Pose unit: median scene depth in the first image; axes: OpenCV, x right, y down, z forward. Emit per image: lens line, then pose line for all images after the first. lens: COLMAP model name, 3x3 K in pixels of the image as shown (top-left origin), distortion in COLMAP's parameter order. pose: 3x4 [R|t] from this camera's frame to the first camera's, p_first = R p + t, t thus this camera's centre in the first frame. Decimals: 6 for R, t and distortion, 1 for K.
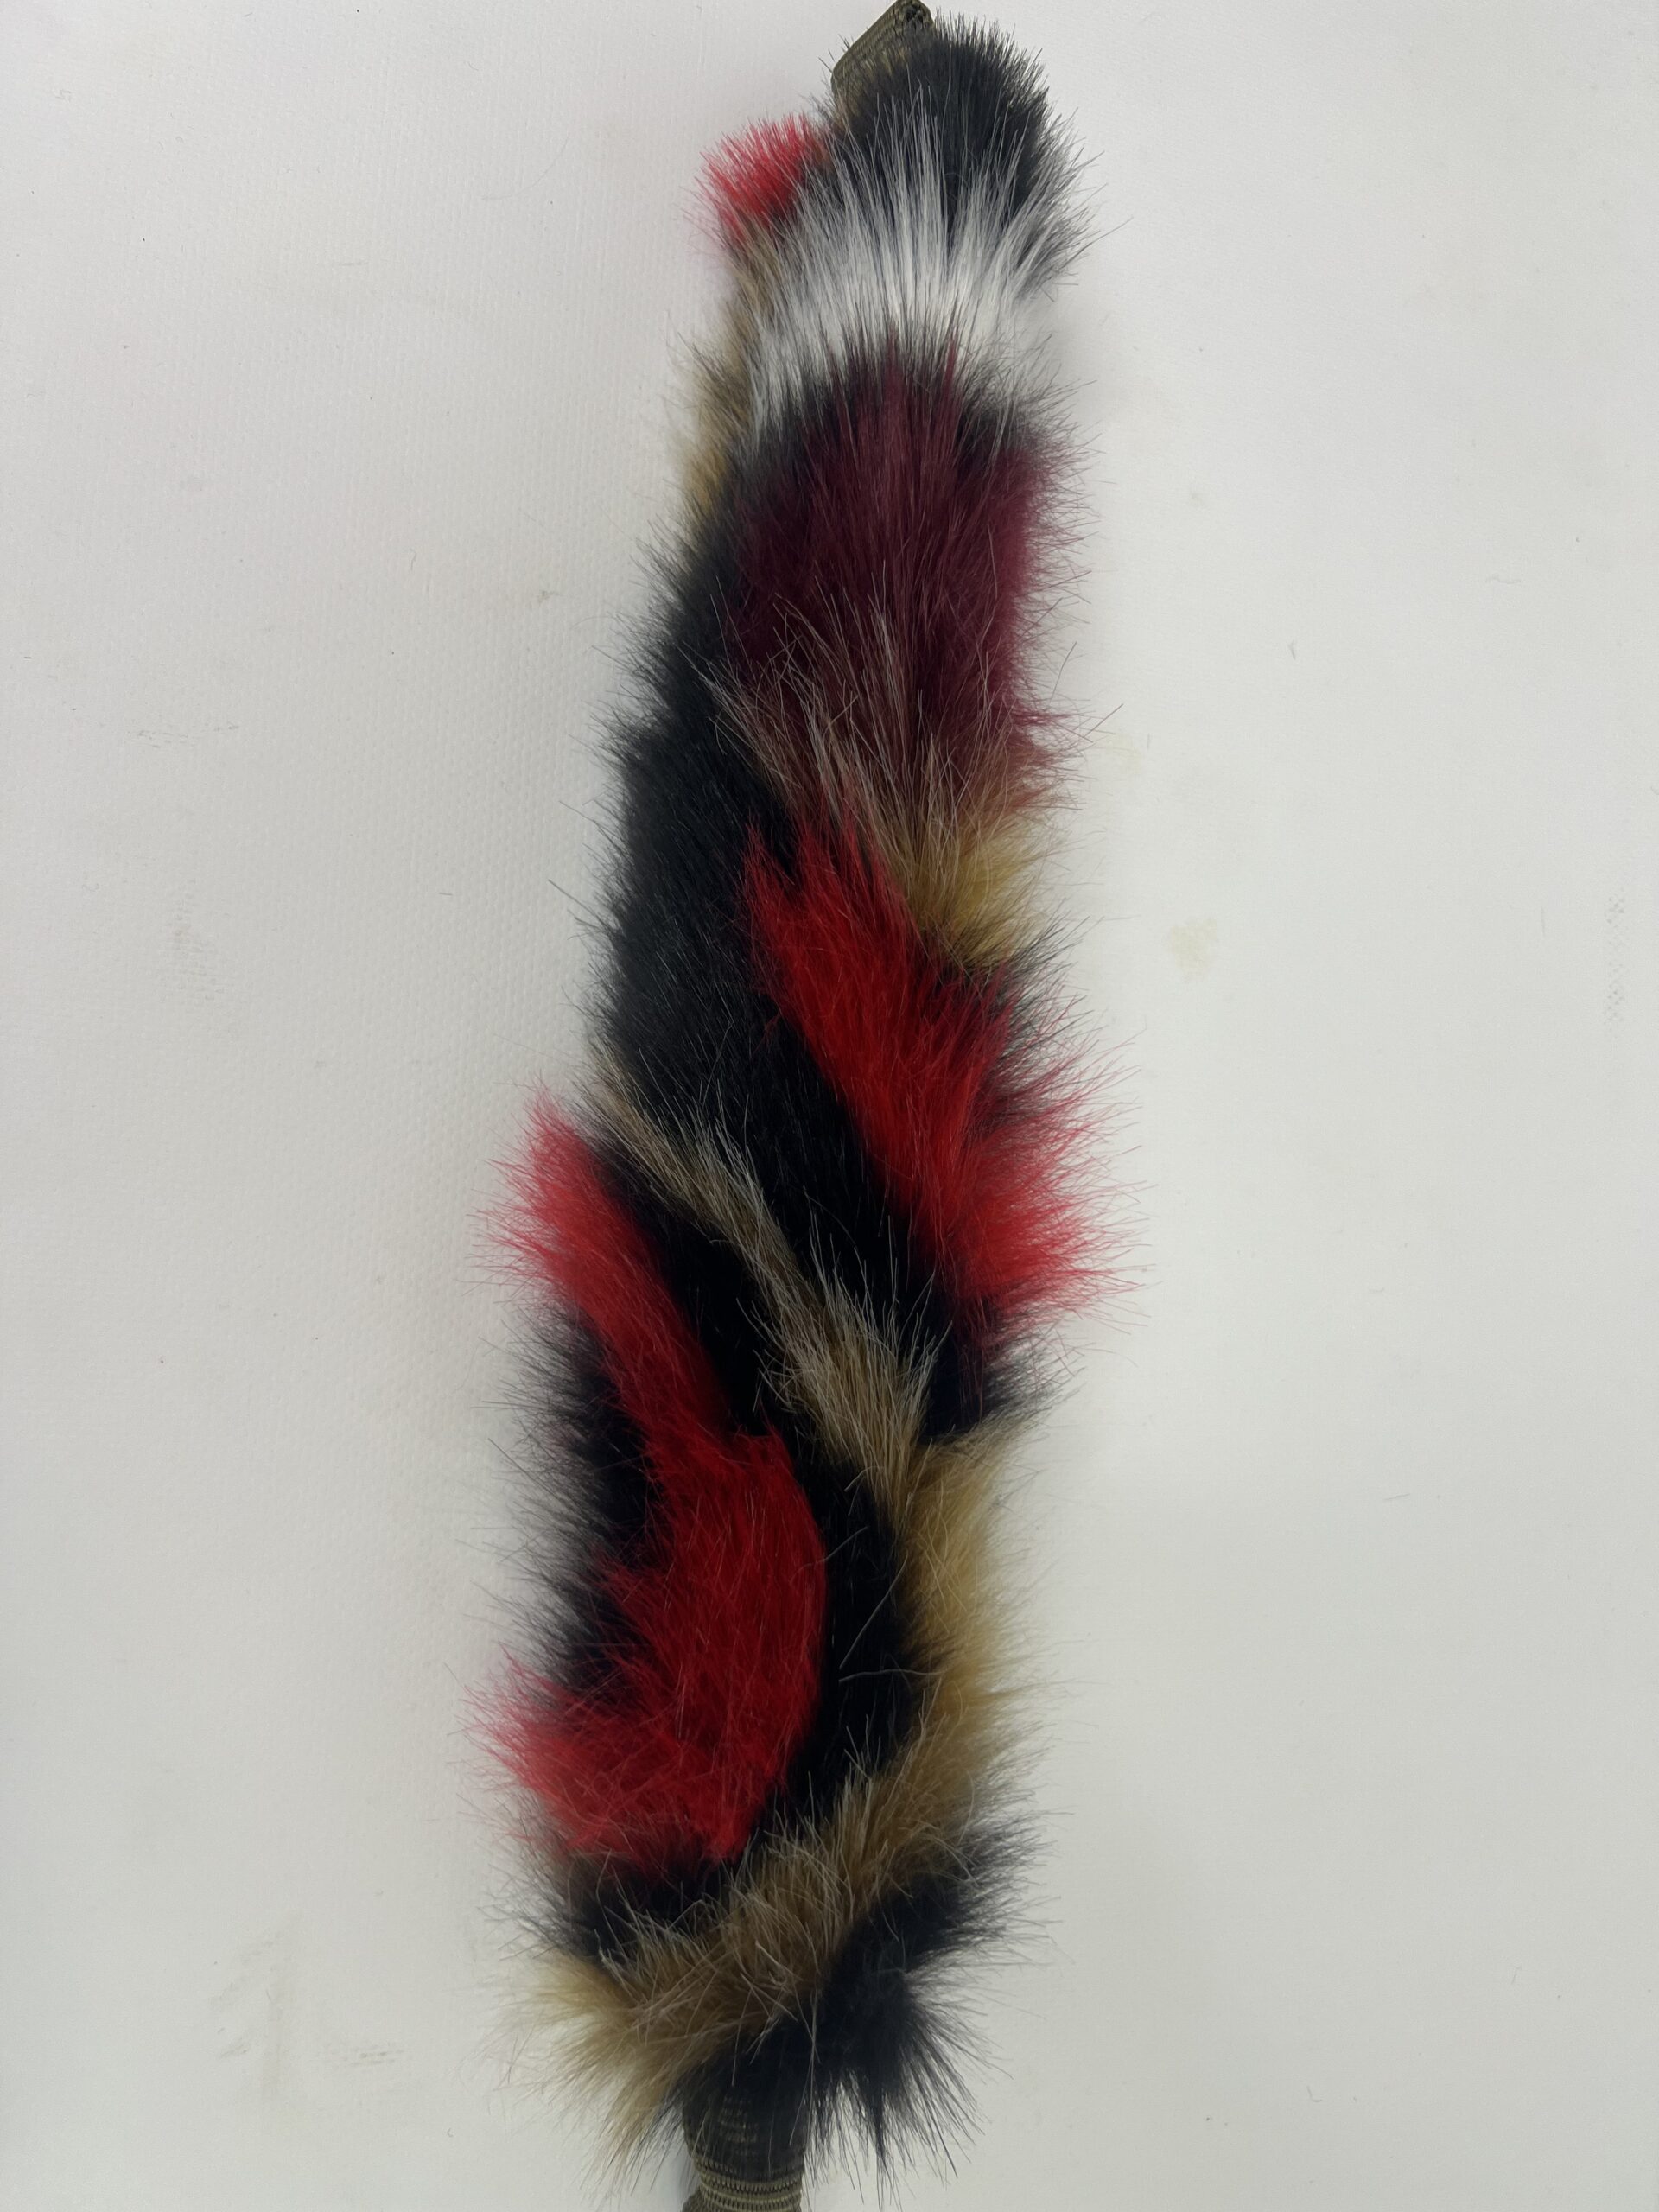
lens RADIAL K [[1696.7, 0, 819.3], [0, 1696.7, 1081.2], [0, 0, 1]] dist [0.103960, -0.200806]
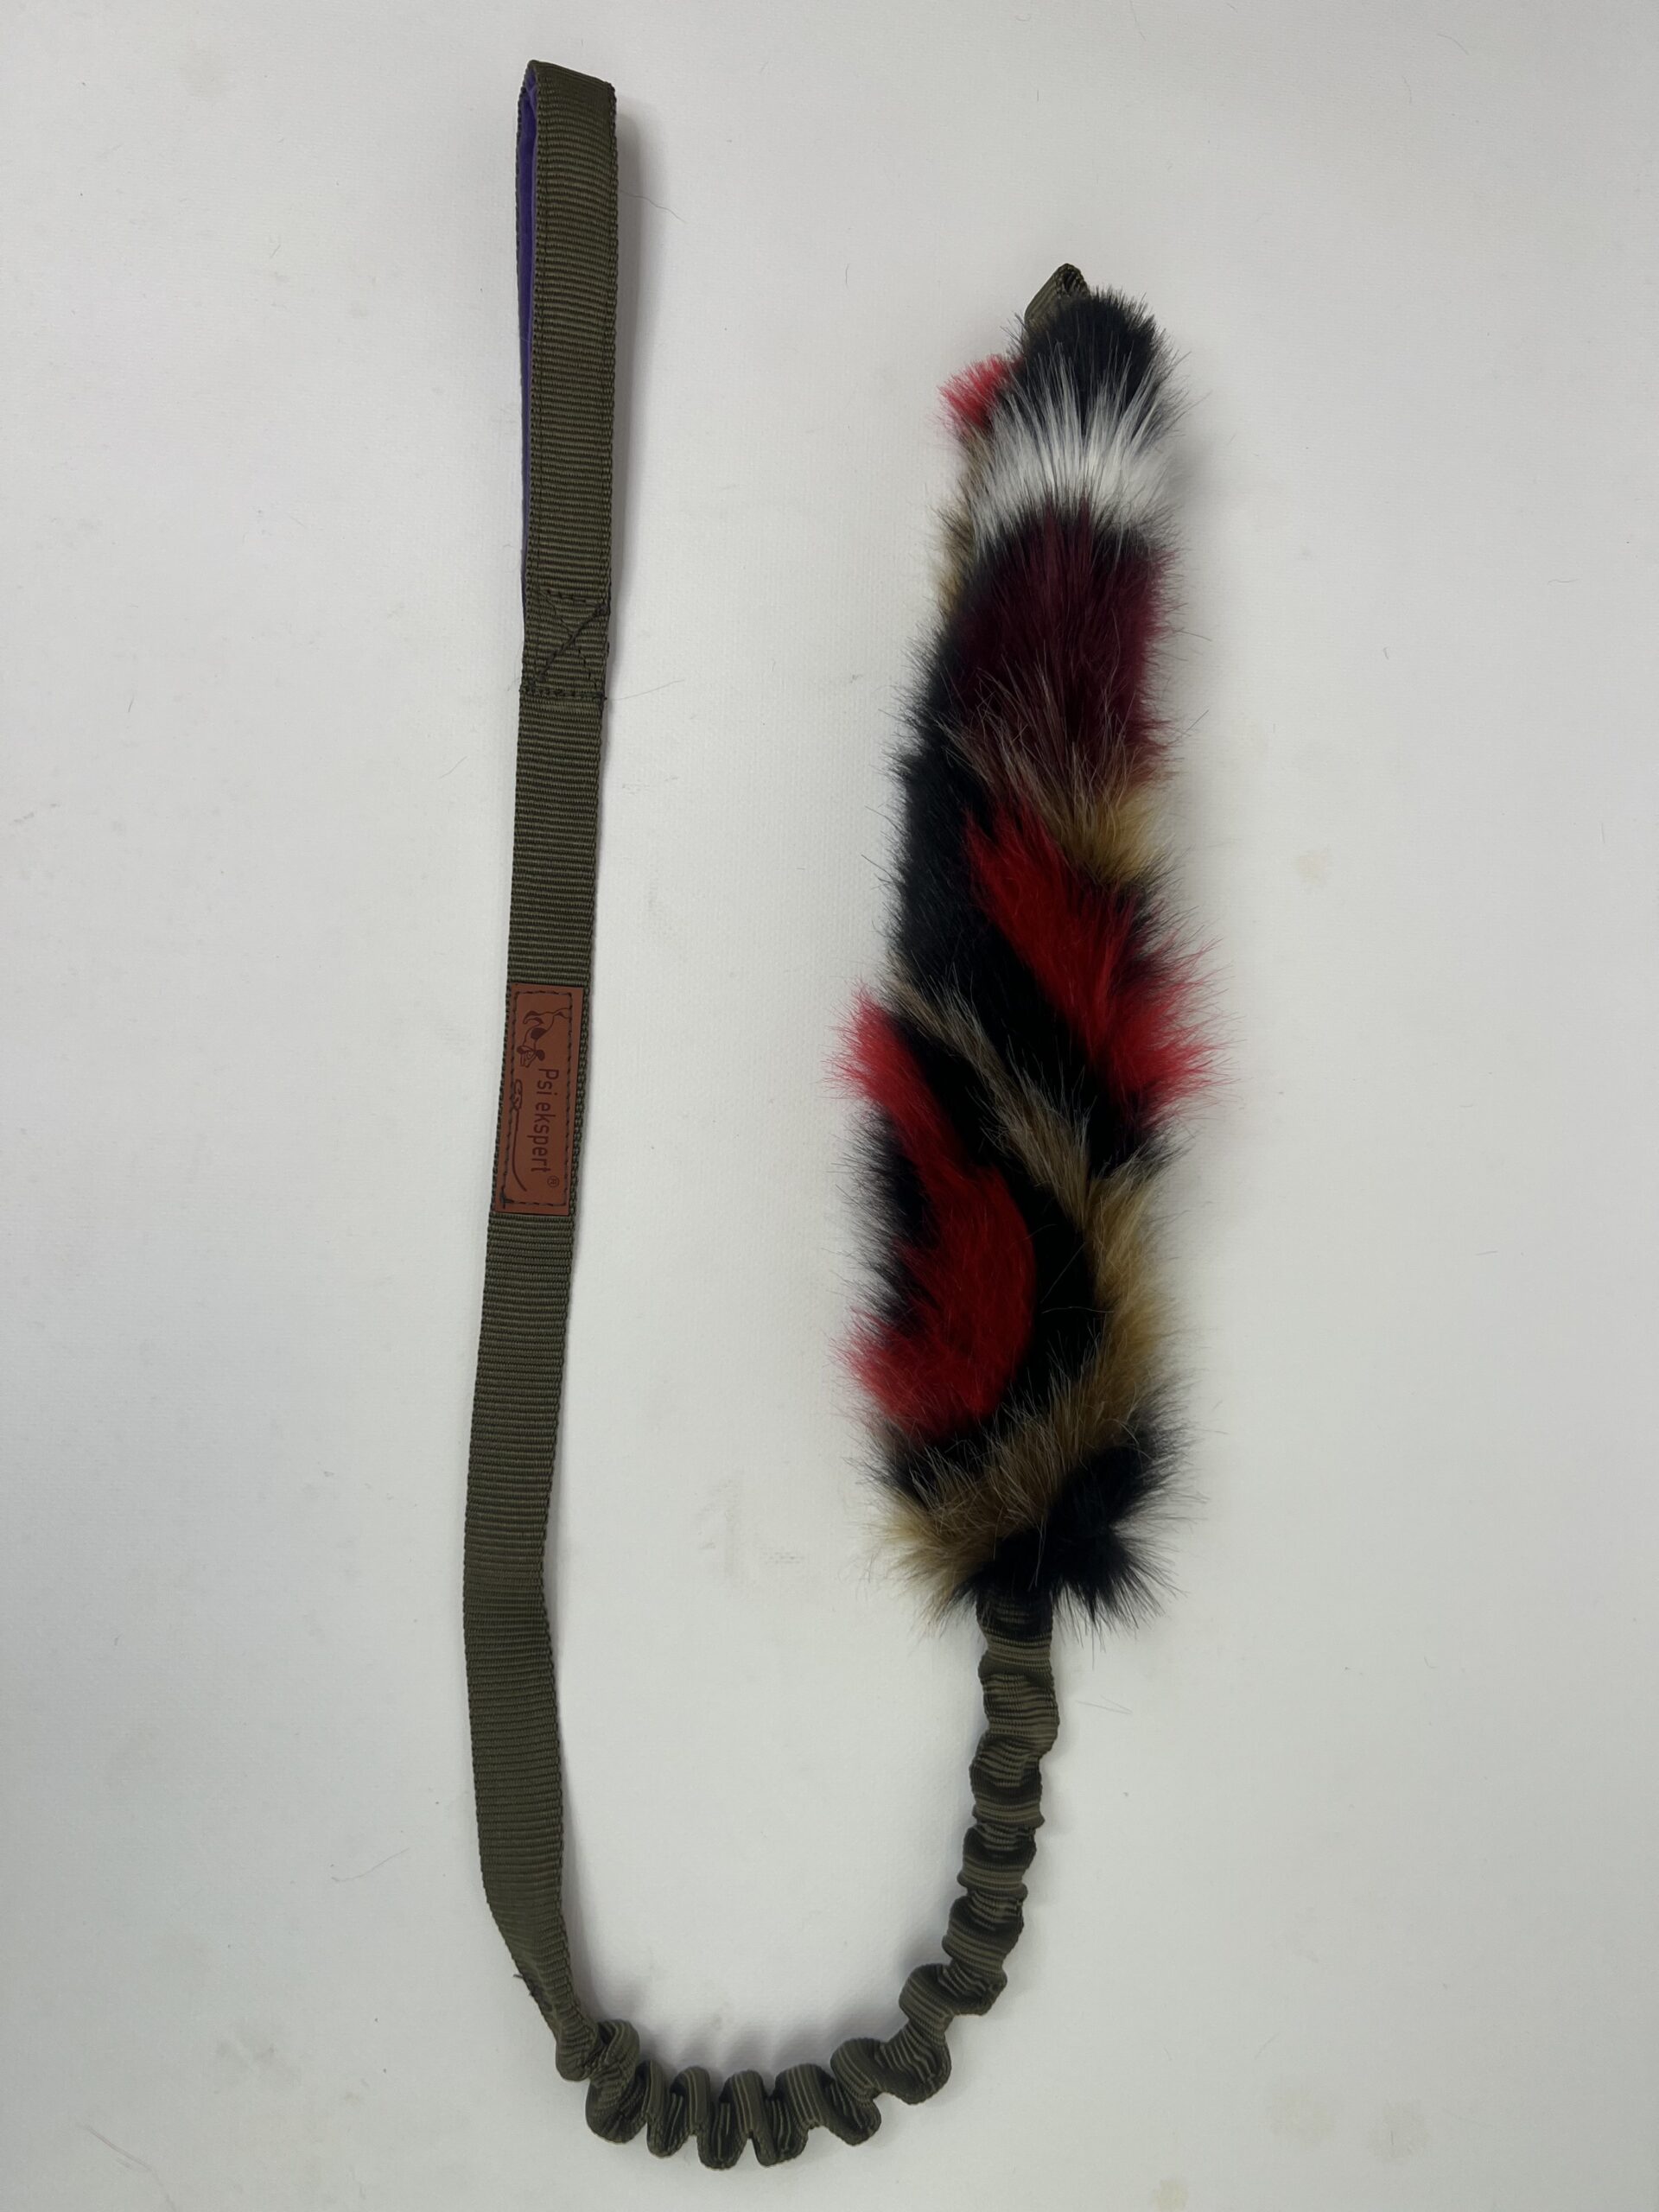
lens RADIAL K [[1696.7, 0, 819.3], [0, 1696.7, 1081.2], [0, 0, 1]] dist [0.103960, -0.200806]
pose [[0.966955, -0.050130, -0.249968, 0.211320], [0.048298, 0.998742, -0.013465, 0.124719], [0.250329, 0.000947, 0.968160, -0.615170]]
